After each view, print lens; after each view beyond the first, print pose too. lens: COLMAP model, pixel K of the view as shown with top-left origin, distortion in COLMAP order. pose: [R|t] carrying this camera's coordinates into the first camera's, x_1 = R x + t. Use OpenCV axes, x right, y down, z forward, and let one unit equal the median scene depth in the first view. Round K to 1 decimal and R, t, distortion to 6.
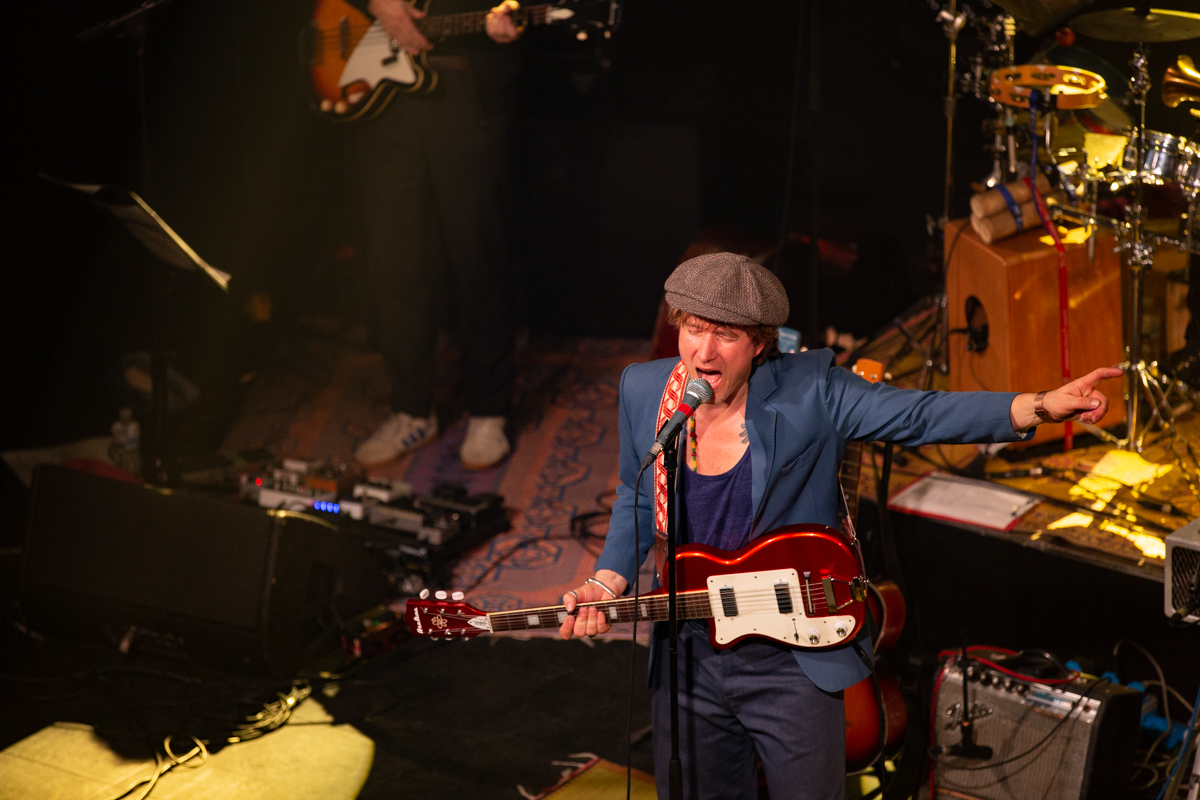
lens RADIAL K [[6295.3, 0, 611.0], [0, 6295.3, 388.7], [0, 0, 1]] dist [1.636372, 0.000000]
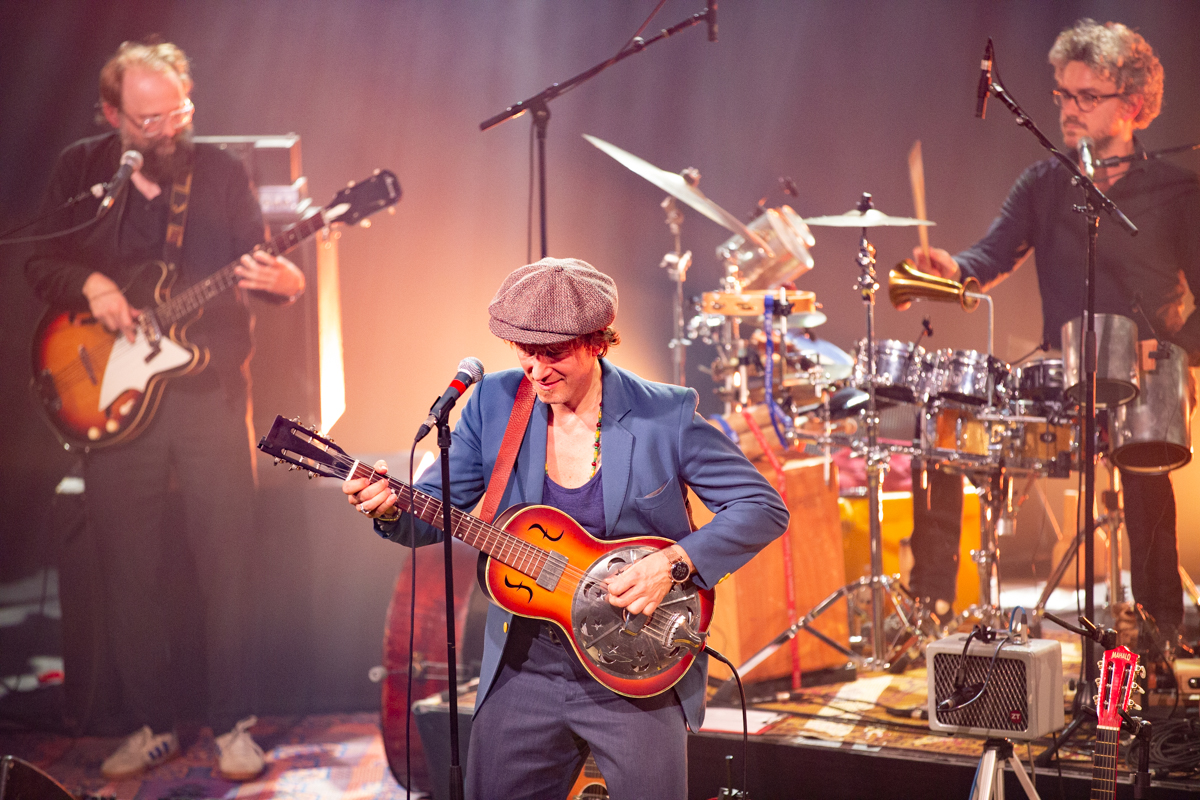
lens RADIAL K [[6295.3, 0, 603.9], [0, 6295.3, 399.5], [0, 0, 1]] dist [1.636372, 0.000000]
pose [[0.997513, -0.028836, 0.064308, -0.022875], [0.041878, 0.976425, -0.211753, 0.175583], [-0.056686, 0.213920, 0.975205, 0.033666]]
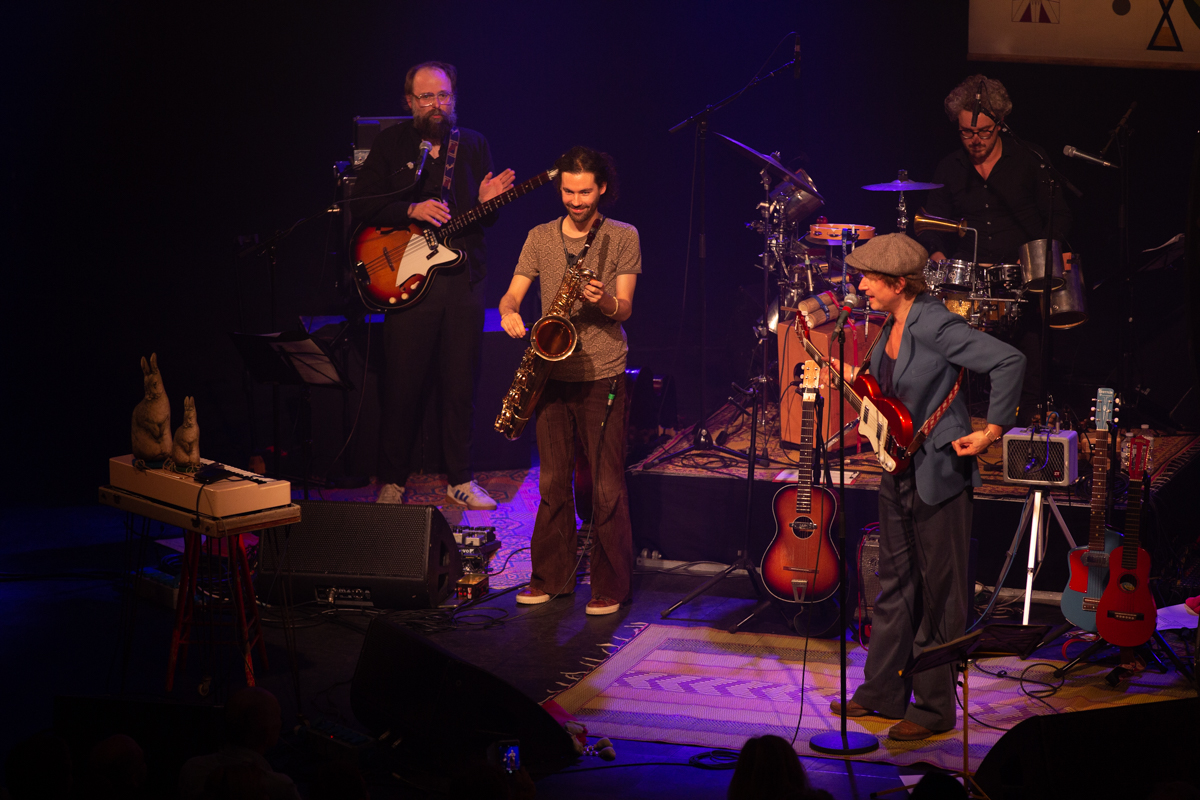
lens RADIAL K [[6295.3, 0, 613.2], [0, 6295.3, 375.2], [0, 0, 1]] dist [1.636372, 0.000000]
pose [[0.959414, -0.052984, 0.276980, -0.460689], [0.097518, 0.983931, -0.149569, 0.237334], [-0.264605, 0.170509, 0.949163, -0.589562]]
